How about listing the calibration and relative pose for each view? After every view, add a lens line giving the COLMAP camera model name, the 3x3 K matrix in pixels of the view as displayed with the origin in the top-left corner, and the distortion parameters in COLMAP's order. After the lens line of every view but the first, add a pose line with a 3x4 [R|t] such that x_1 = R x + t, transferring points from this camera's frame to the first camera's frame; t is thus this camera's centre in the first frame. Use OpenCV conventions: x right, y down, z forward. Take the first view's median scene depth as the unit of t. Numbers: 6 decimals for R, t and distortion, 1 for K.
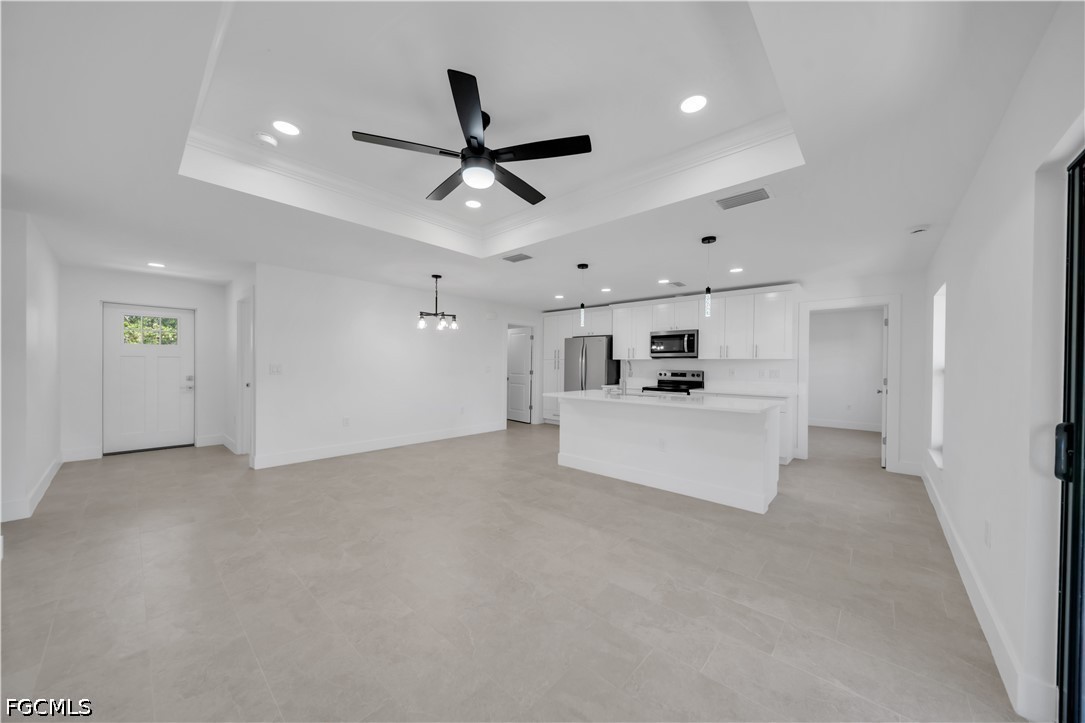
lens RADIAL K [[374.8, 0, 545.0], [0, 374.8, 368.1], [0, 0, 1]] dist [0.000175, -0.000473]
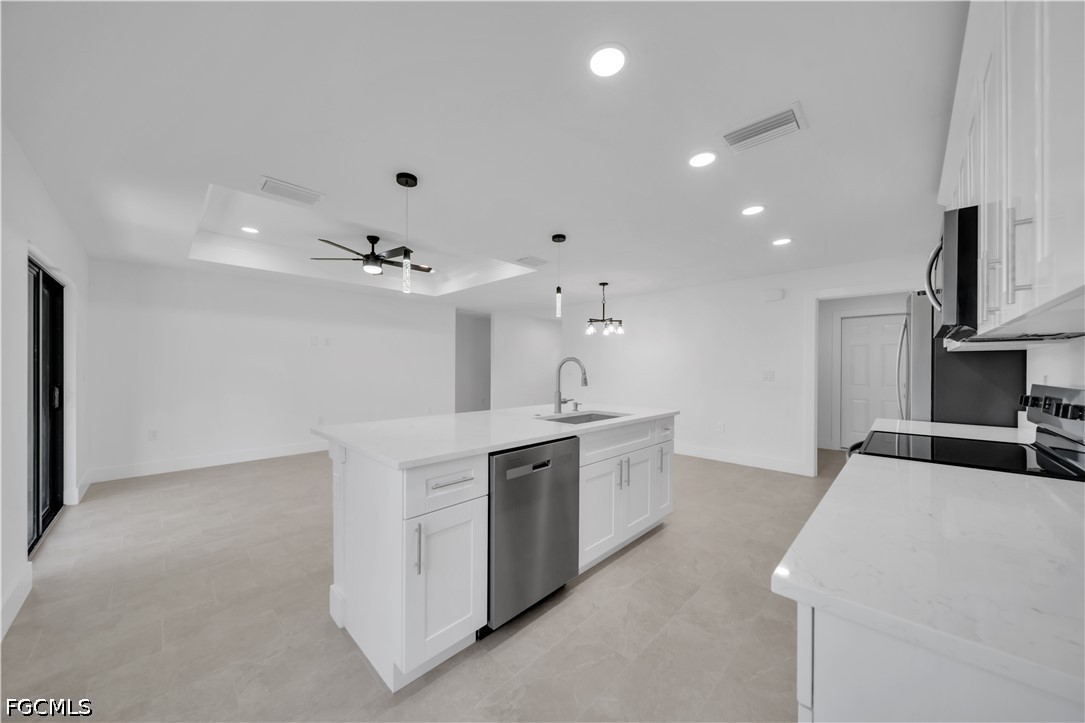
lens RADIAL K [[374.8, 0, 545.0], [0, 374.8, 368.1], [0, 0, 1]] dist [0.000175, -0.000473]
pose [[-0.041462, -0.008372, -0.999105, 0.638366], [-0.013808, 0.999874, -0.007805, 0.000576], [0.999045, 0.013472, -0.041572, 0.743308]]
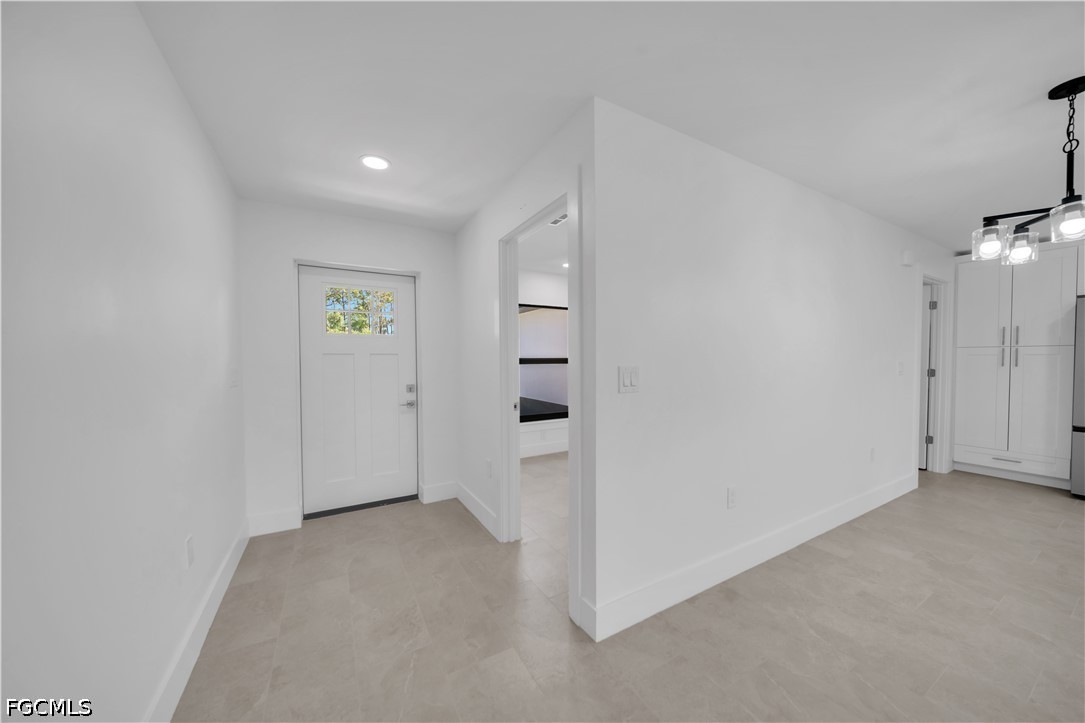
lens RADIAL K [[374.8, 0, 545.0], [0, 374.8, 368.1], [0, 0, 1]] dist [0.000175, -0.000473]
pose [[0.949954, -0.006972, -0.312311, -0.521195], [0.011749, 0.999841, 0.013417, -0.011131], [0.312168, -0.016415, 0.949885, 0.463708]]
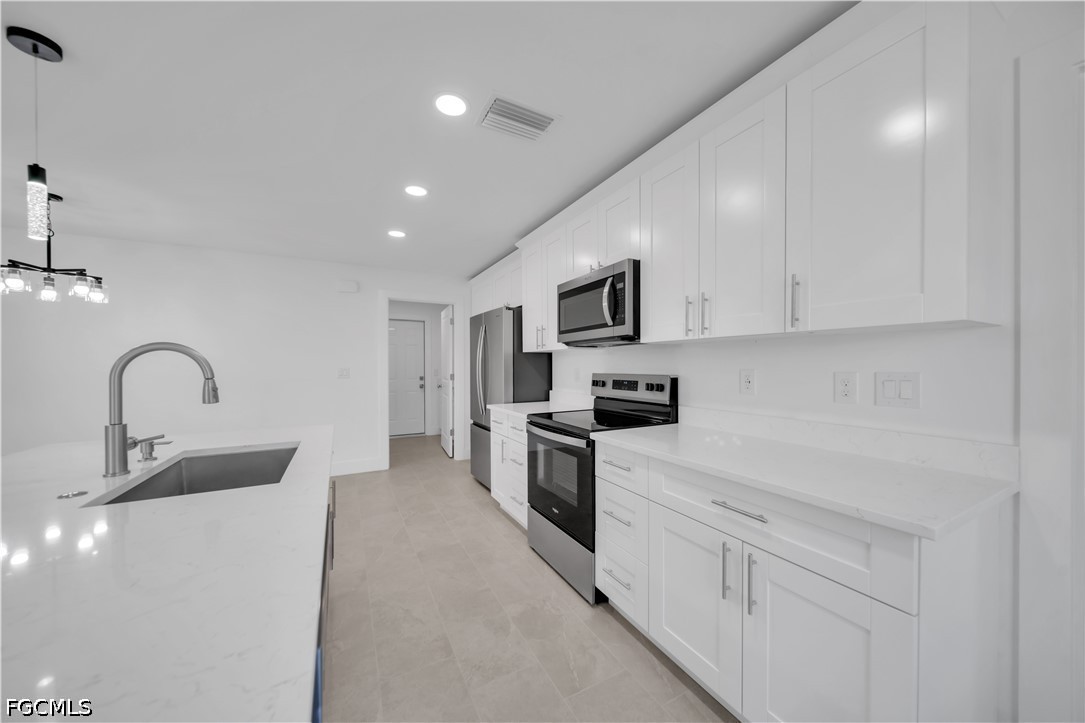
lens RADIAL K [[374.8, 0, 545.0], [0, 374.8, 368.1], [0, 0, 1]] dist [0.000175, -0.000473]
pose [[0.940782, -0.009069, -0.338892, 0.439960], [0.008840, 0.999958, -0.002222, -0.000440], [0.338898, -0.000906, 0.940823, 0.629737]]
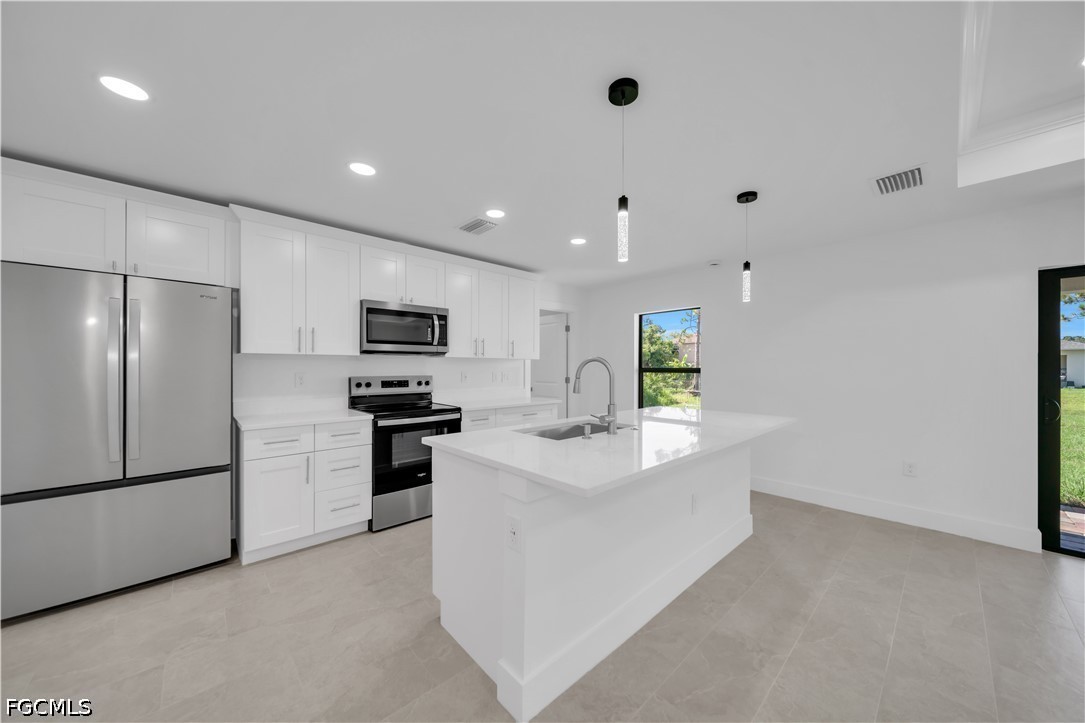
lens RADIAL K [[374.8, 0, 545.0], [0, 374.8, 368.1], [0, 0, 1]] dist [0.000175, -0.000473]
pose [[0.096105, -0.011254, 0.995308, -0.193104], [0.008277, 0.999911, 0.010507, -0.010822], [-0.995337, 0.007228, 0.096189, 0.768692]]
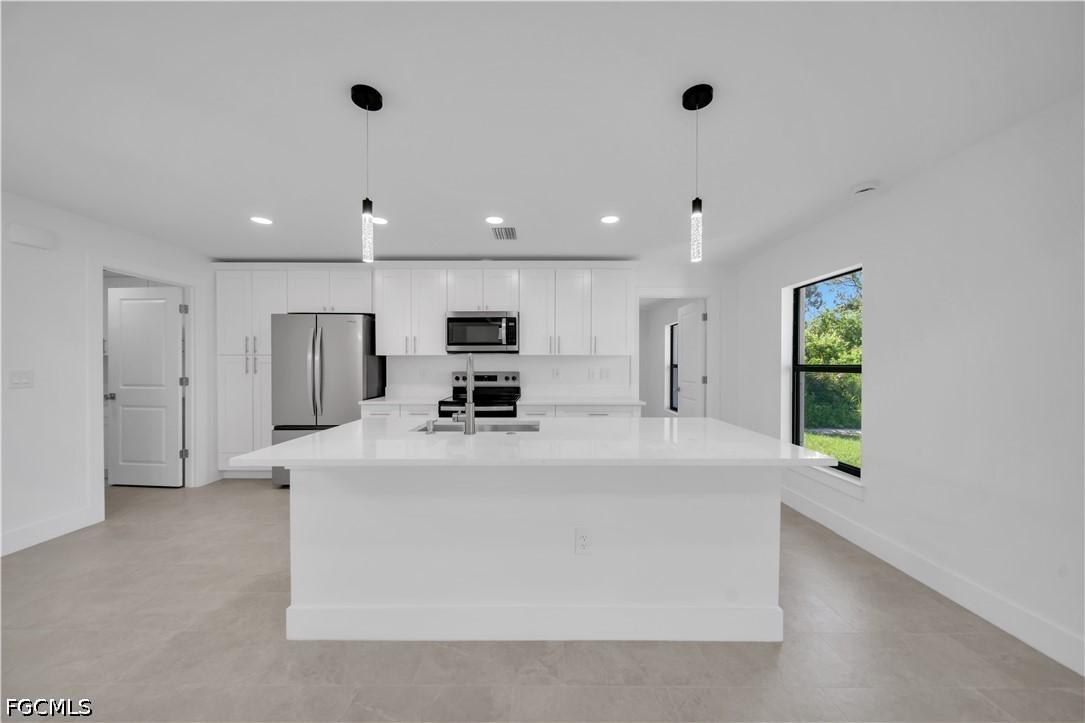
lens RADIAL K [[374.8, 0, 545.0], [0, 374.8, 368.1], [0, 0, 1]] dist [0.000175, -0.000473]
pose [[0.747248, -0.015049, 0.664375, -0.012510], [0.012152, 0.999886, 0.008982, -0.005657], [-0.664434, 0.001362, 0.747345, 0.451613]]
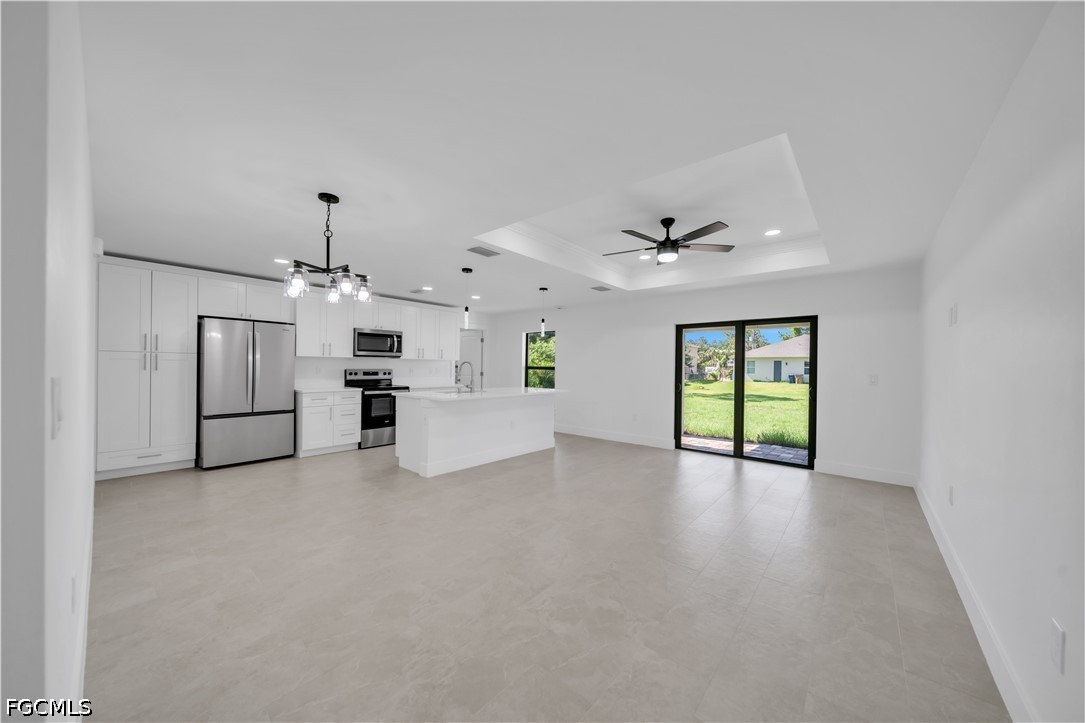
lens RADIAL K [[374.8, 0, 545.0], [0, 374.8, 368.1], [0, 0, 1]] dist [0.000175, -0.000473]
pose [[-0.023203, -0.013943, 0.999634, -0.689759], [-0.005170, 0.999891, 0.013827, -0.013817], [-0.999717, -0.004847, -0.023273, 0.597578]]
